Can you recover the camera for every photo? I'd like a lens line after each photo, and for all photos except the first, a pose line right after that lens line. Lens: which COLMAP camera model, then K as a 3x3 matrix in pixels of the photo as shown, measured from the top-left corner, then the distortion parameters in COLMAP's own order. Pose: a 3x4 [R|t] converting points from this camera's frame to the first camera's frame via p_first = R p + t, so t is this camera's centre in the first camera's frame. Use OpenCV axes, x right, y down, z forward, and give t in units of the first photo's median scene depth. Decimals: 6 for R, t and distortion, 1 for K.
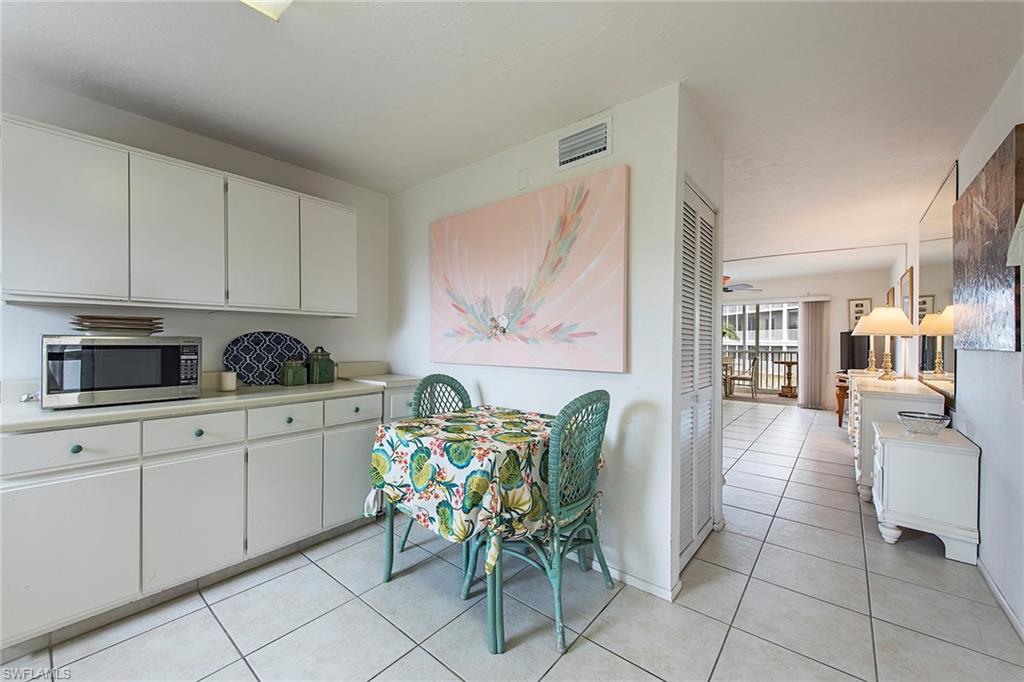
lens RADIAL K [[397.7, 0, 513.5], [0, 397.7, 345.2], [0, 0, 1]] dist [0.001551, 0.000046]
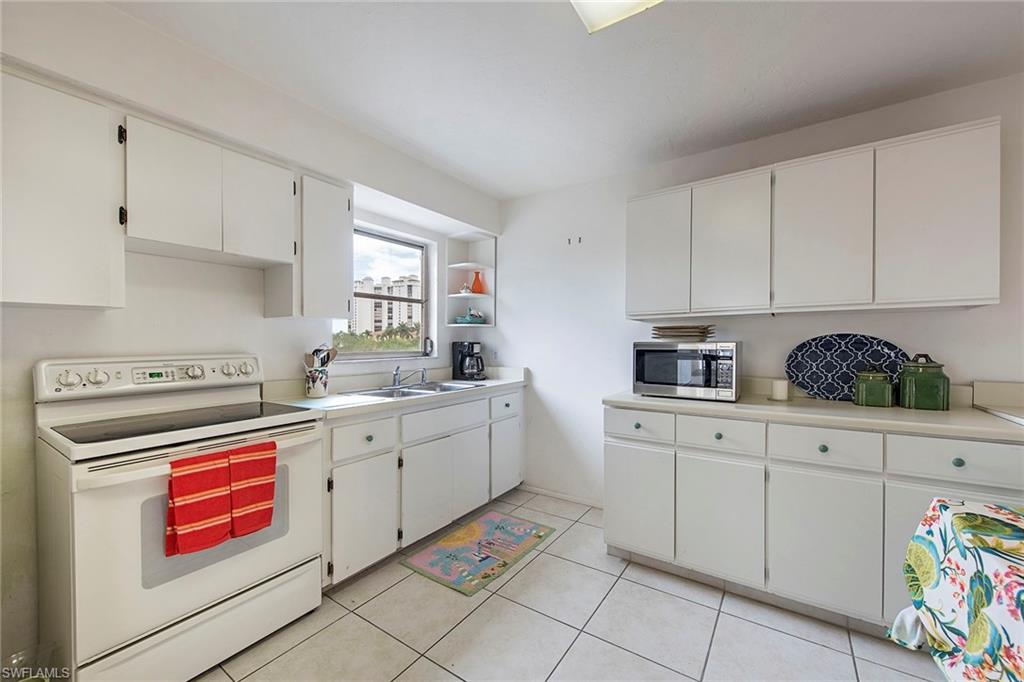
lens RADIAL K [[397.7, 0, 513.5], [0, 397.7, 345.2], [0, 0, 1]] dist [0.001551, 0.000046]
pose [[0.091381, -0.000643, -0.995816, 0.165949], [-0.008393, 0.999964, -0.001416, -0.006478], [0.995781, 0.008488, 0.091372, 0.352413]]
